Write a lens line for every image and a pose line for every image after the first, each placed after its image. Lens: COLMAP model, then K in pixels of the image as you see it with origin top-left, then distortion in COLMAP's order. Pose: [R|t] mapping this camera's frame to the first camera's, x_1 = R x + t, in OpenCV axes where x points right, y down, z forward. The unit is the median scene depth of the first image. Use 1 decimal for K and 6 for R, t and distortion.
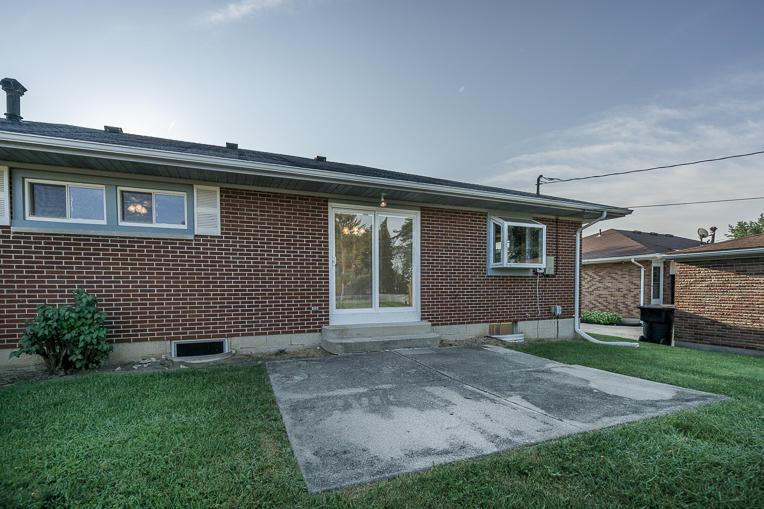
lens RADIAL K [[344.4, 0, 391.5], [0, 344.4, 297.9], [0, 0, 1]] dist [-0.003688, -0.000983]
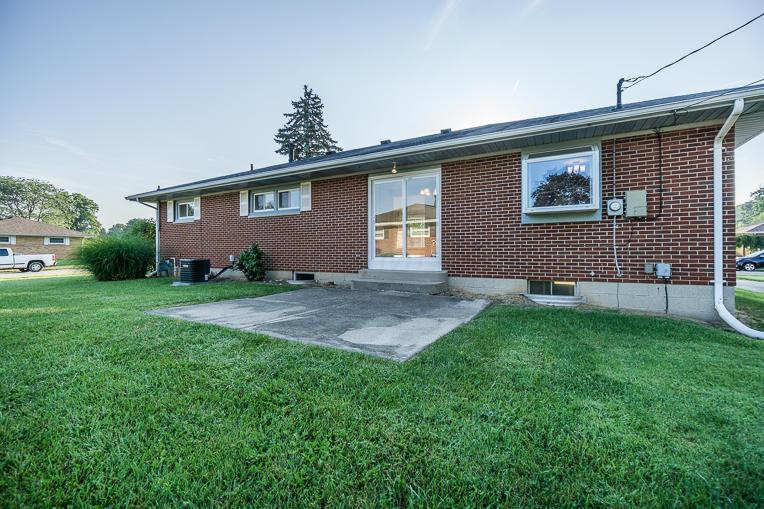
lens RADIAL K [[332.8, 0, 382.2], [0, 332.8, 247.8], [0, 0, 1]] dist [-0.003962, 0.000693]
pose [[0.609905, -0.001229, -0.792473, 0.754187], [-0.019752, 0.999665, -0.016752, 0.016504], [0.792228, 0.025870, 0.609676, 0.221226]]
